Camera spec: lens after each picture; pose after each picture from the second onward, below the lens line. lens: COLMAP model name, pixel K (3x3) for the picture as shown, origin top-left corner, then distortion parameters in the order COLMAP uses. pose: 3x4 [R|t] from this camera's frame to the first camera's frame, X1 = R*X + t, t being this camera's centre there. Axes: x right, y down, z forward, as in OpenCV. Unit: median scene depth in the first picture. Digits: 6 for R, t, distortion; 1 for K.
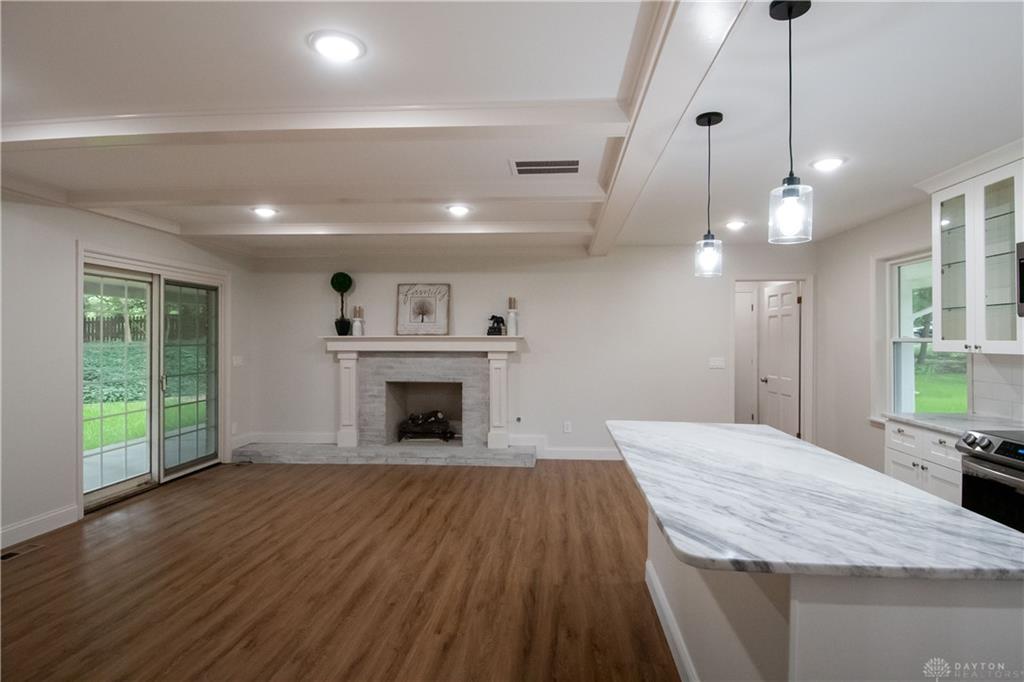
lens RADIAL K [[534.2, 0, 525.9], [0, 534.2, 358.4], [0, 0, 1]] dist [0.049112, -0.056726]
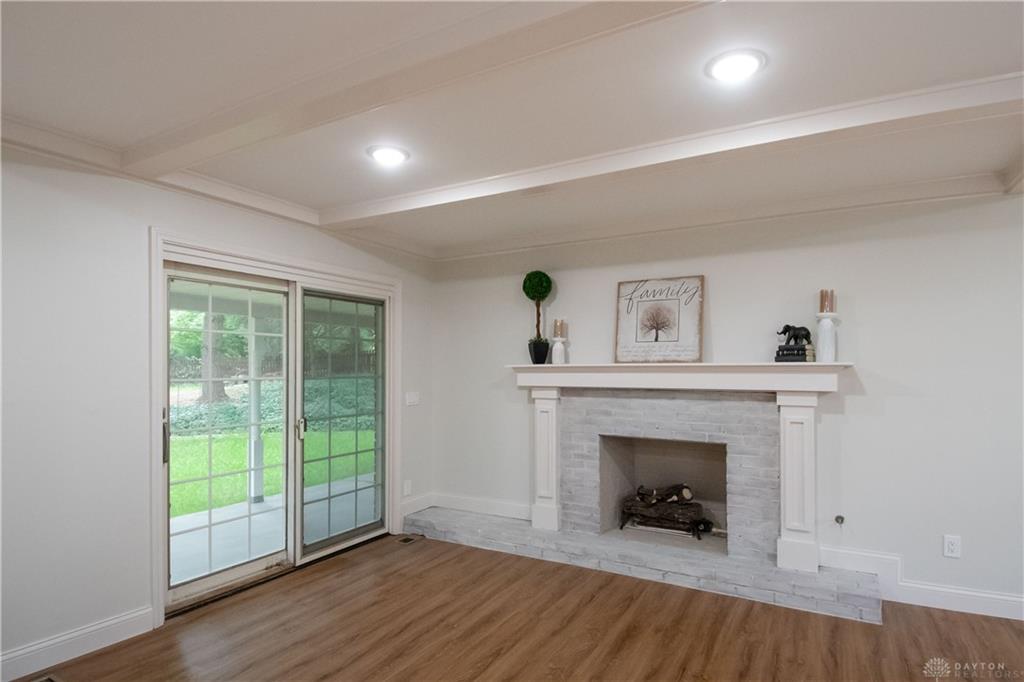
lens RADIAL K [[534.2, 0, 525.9], [0, 534.2, 358.4], [0, 0, 1]] dist [0.049112, -0.056726]
pose [[0.902476, -0.010125, -0.430622, -0.064788], [-0.014440, 0.998451, -0.053739, -0.013030], [0.430499, 0.054716, 0.900931, 0.386405]]
